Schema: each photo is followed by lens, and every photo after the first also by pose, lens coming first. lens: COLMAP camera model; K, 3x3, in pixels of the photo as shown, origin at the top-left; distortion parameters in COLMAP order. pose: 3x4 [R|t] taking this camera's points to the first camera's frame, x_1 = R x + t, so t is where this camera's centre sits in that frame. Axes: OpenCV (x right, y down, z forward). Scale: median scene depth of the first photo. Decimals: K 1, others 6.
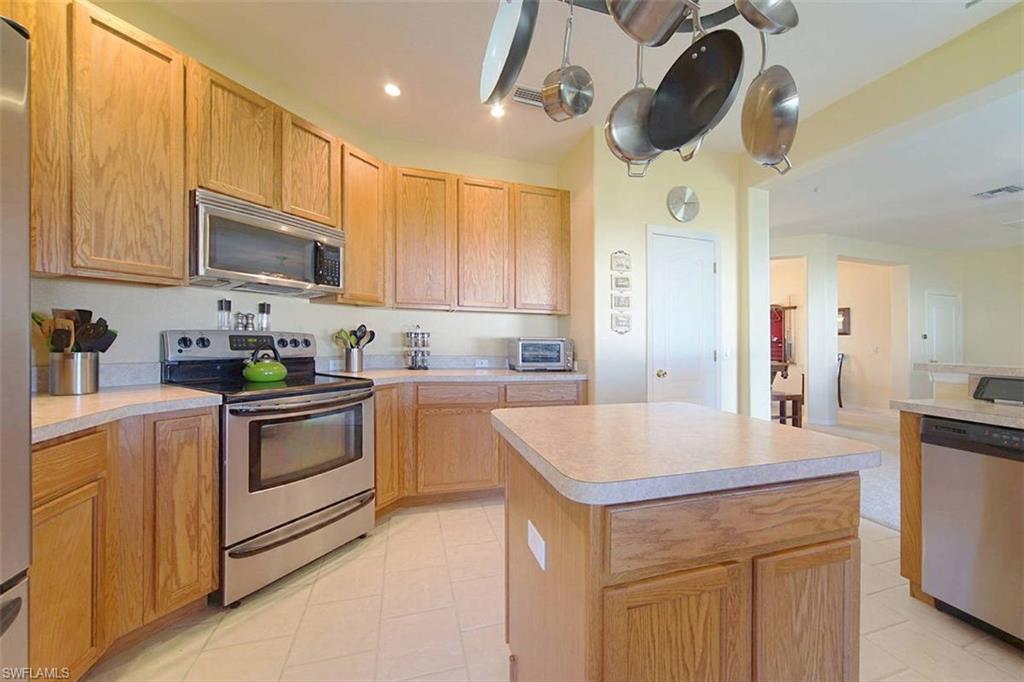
lens RADIAL K [[364.8, 0, 514.0], [0, 364.8, 337.0], [0, 0, 1]] dist [-0.001287, -0.000032]
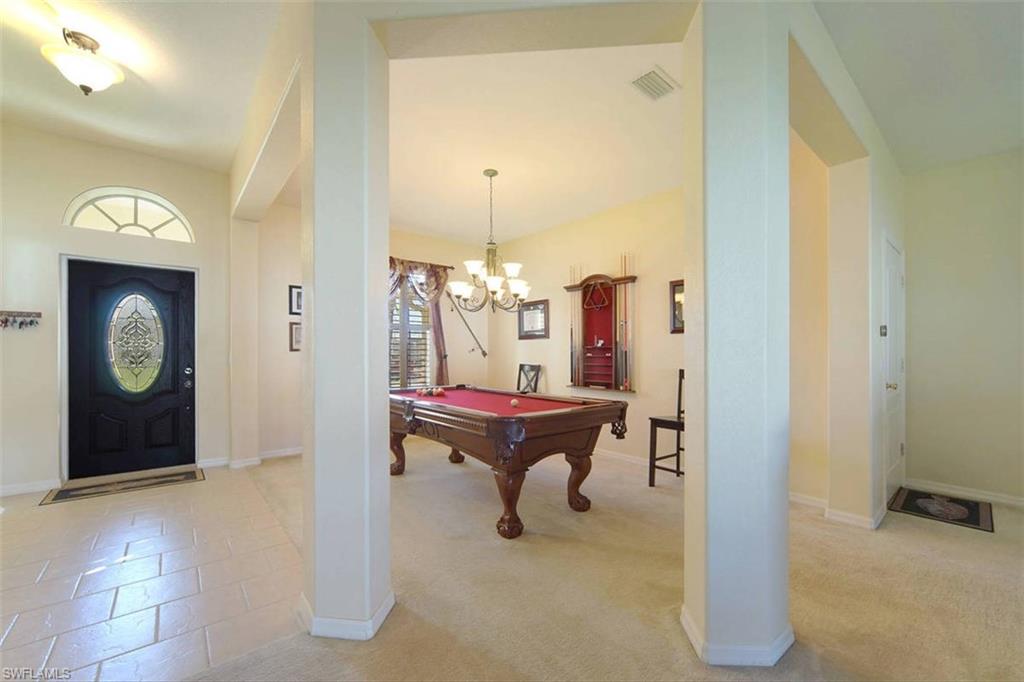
lens RADIAL K [[404.4, 0, 512.3], [0, 404.4, 345.5], [0, 0, 1]] dist [0.000027, 0.000000]
pose [[0.922478, -0.001995, 0.386044, 0.404952], [0.003264, 0.999991, -0.002631, 0.010310], [-0.386035, 0.003687, 0.922477, 0.554910]]
